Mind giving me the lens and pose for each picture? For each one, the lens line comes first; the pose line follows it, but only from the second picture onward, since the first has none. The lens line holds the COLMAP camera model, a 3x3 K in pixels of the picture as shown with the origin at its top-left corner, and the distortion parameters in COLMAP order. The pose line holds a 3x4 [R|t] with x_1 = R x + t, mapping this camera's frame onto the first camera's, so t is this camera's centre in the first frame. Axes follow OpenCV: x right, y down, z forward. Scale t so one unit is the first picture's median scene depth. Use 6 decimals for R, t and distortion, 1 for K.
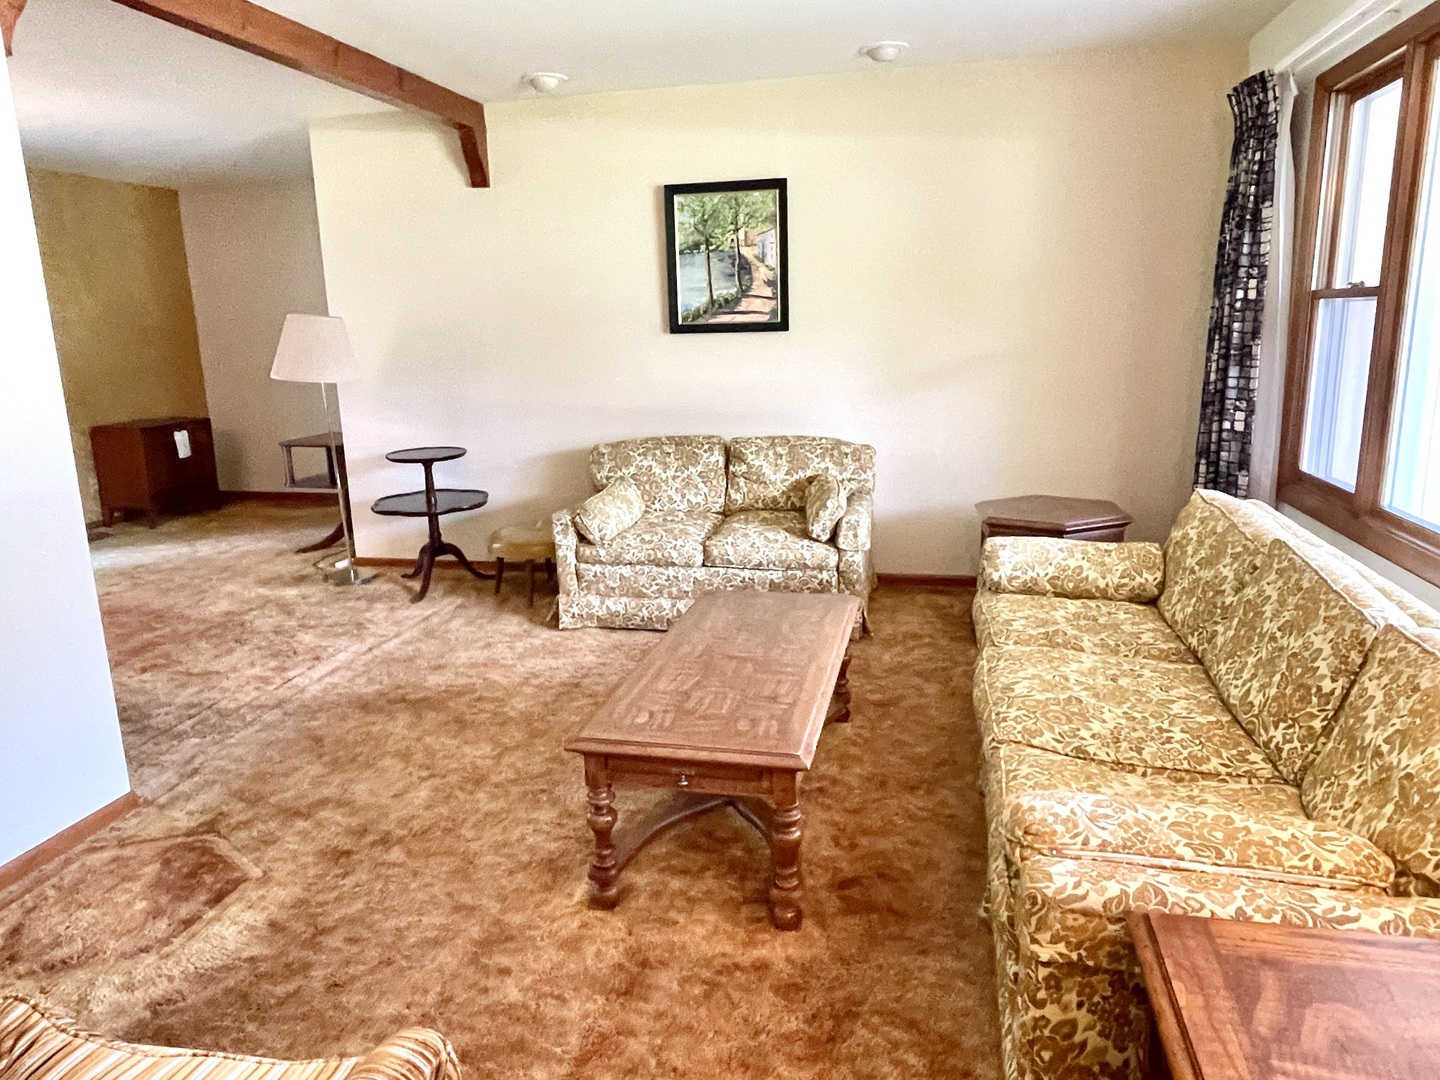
lens RADIAL K [[956.3, 0, 717.2], [0, 956.3, 534.3], [0, 0, 1]] dist [0.001629, -0.004897]
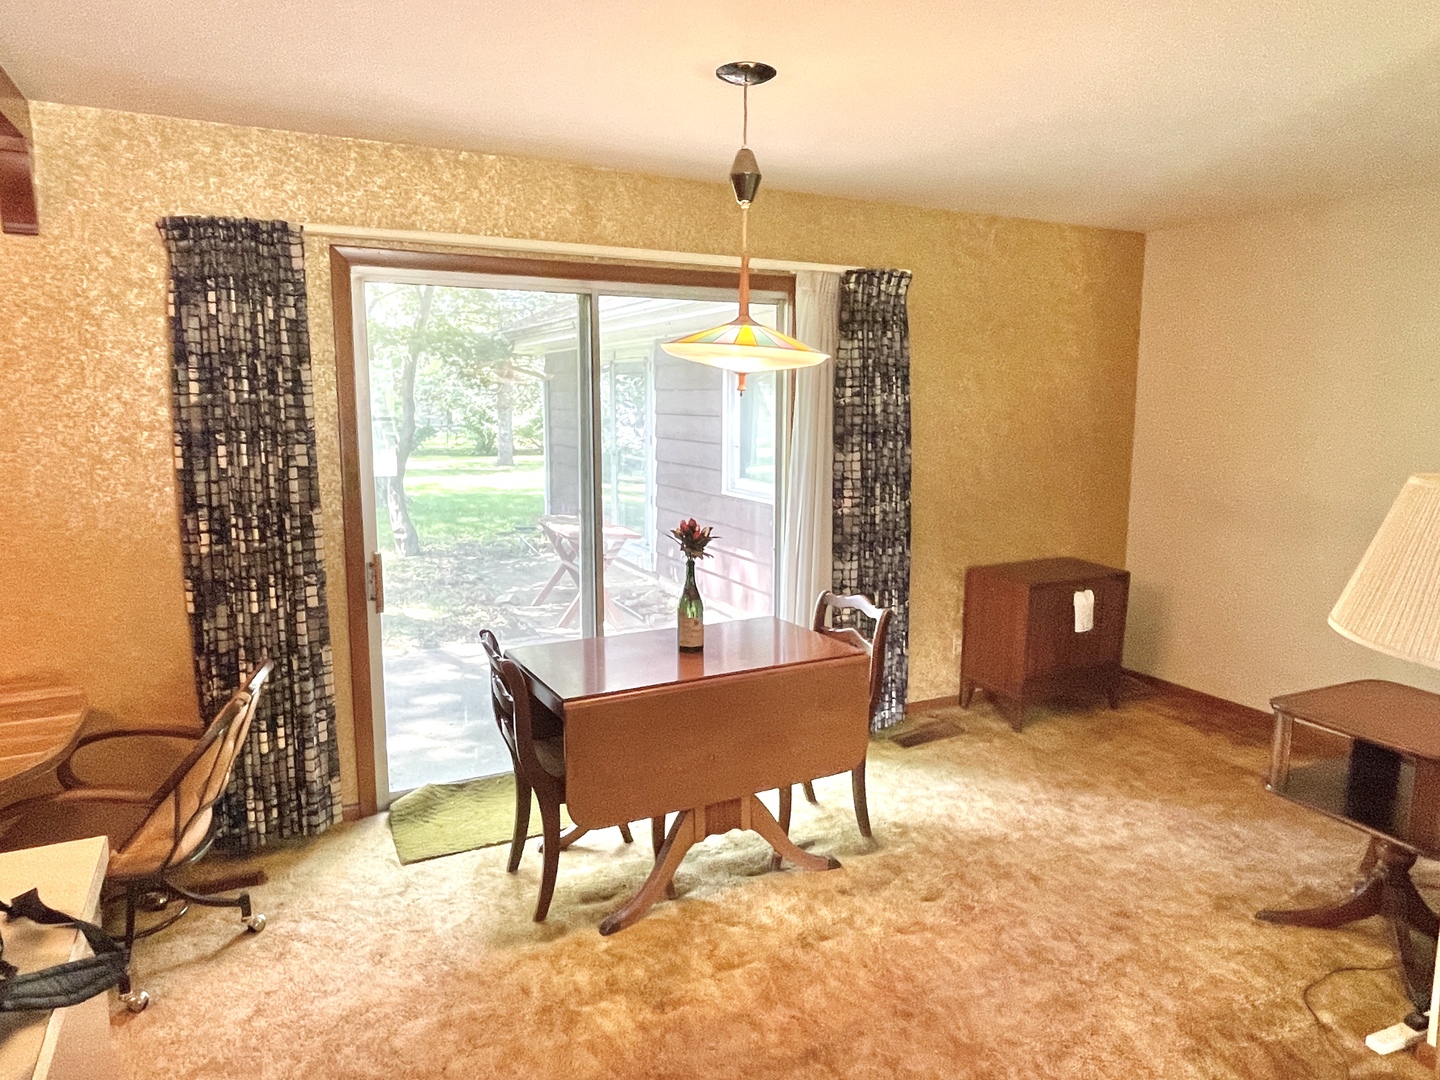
lens RADIAL K [[956.3, 0, 717.7], [0, 956.3, 536.5], [0, 0, 1]] dist [0.001629, -0.004897]
pose [[0.640989, 0.131055, -0.756279, -0.231156], [-0.182412, 0.983096, 0.015756, -0.108461], [0.745559, 0.127854, 0.654060, 0.379512]]
